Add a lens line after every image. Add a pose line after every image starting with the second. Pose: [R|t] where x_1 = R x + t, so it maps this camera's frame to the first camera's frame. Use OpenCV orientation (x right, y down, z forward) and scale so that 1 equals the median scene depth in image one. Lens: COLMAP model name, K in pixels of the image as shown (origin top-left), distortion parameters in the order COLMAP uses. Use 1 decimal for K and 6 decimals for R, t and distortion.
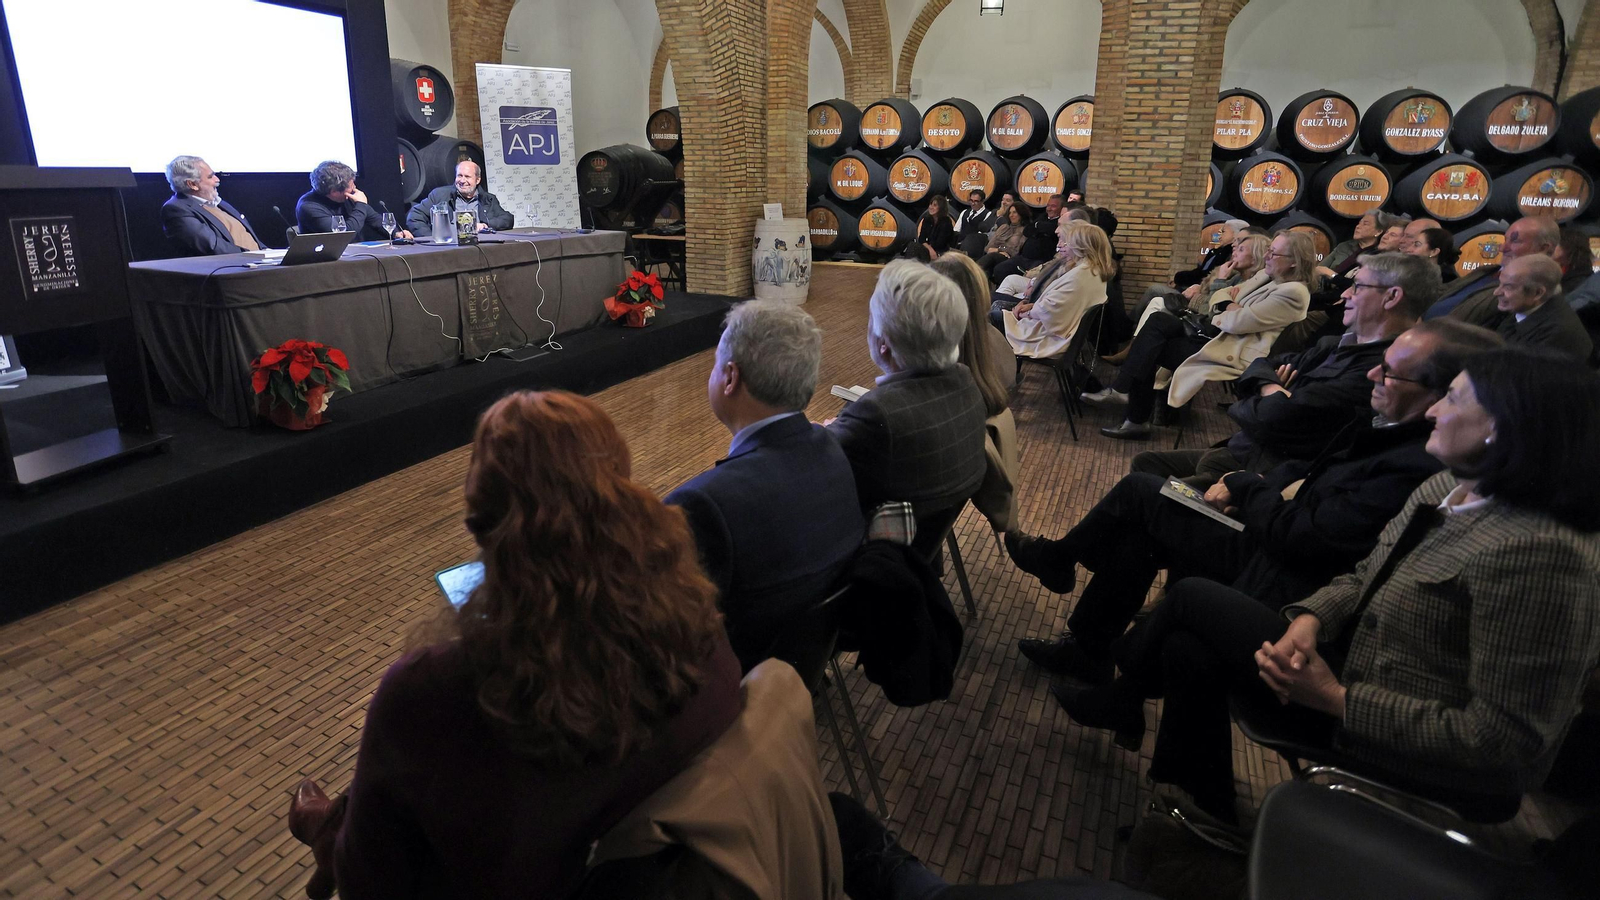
lens RADIAL K [[791.8, 0, 795.9], [0, 791.8, 374.2], [0, 0, 1]] dist [-0.081173, 0.039505]
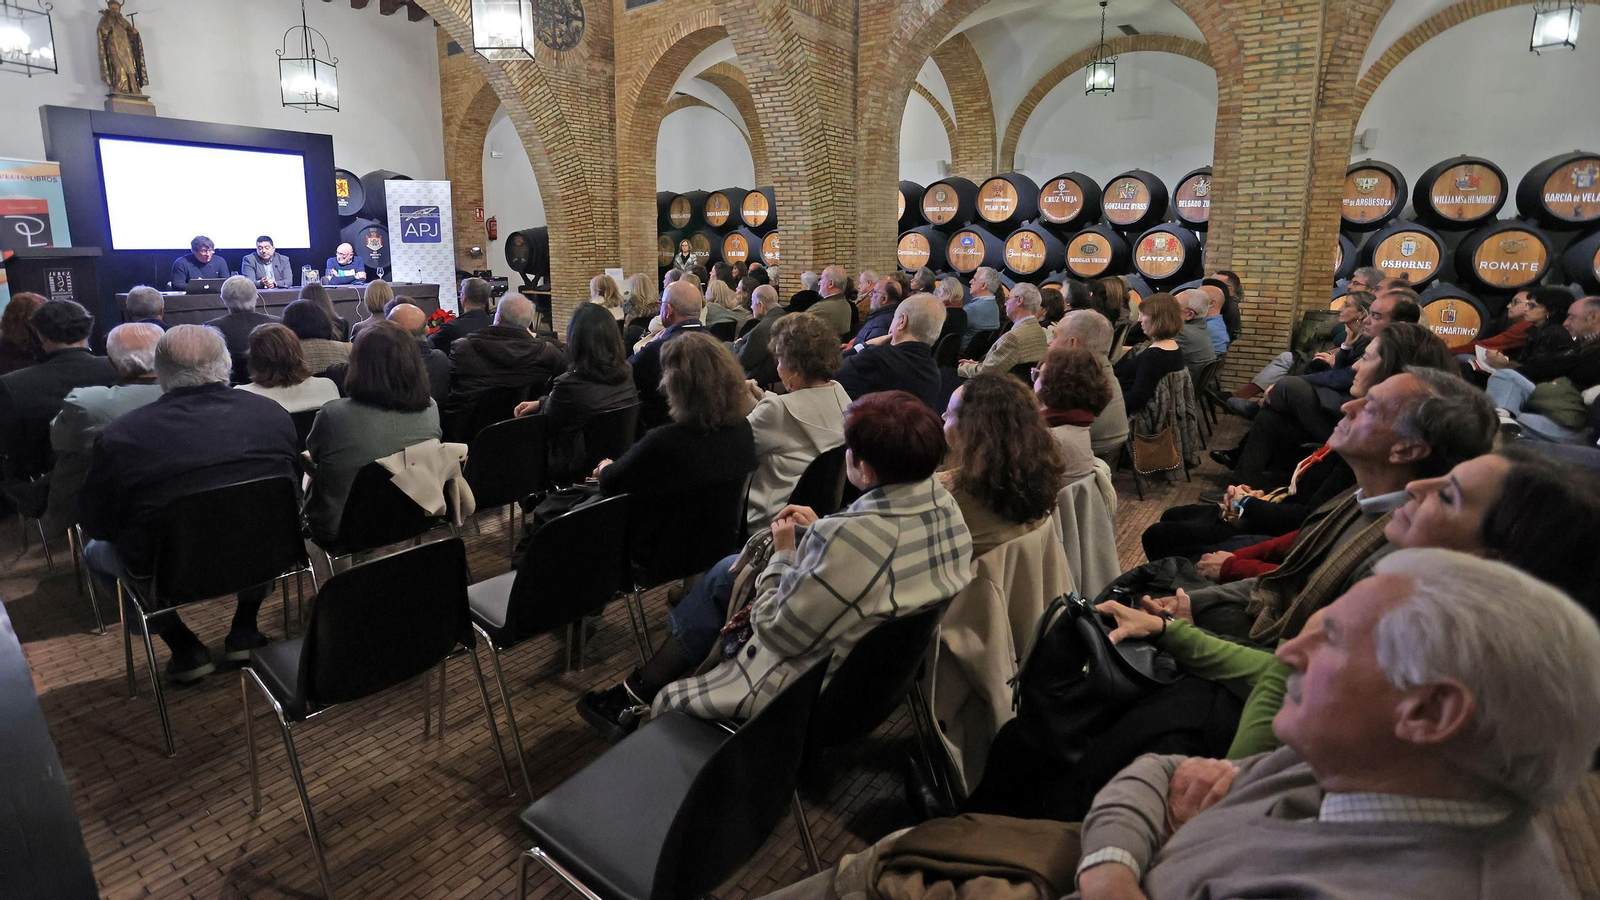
lens RADIAL K [[793.1, 0, 802.3], [0, 793.1, 386.9], [0, 0, 1]] dist [-0.078665, 0.034135]
pose [[0.982837, 0.027250, -0.182450, 0.525906], [-0.040702, 0.996688, -0.070400, 0.071119], [0.179928, 0.076618, 0.980691, -0.267262]]
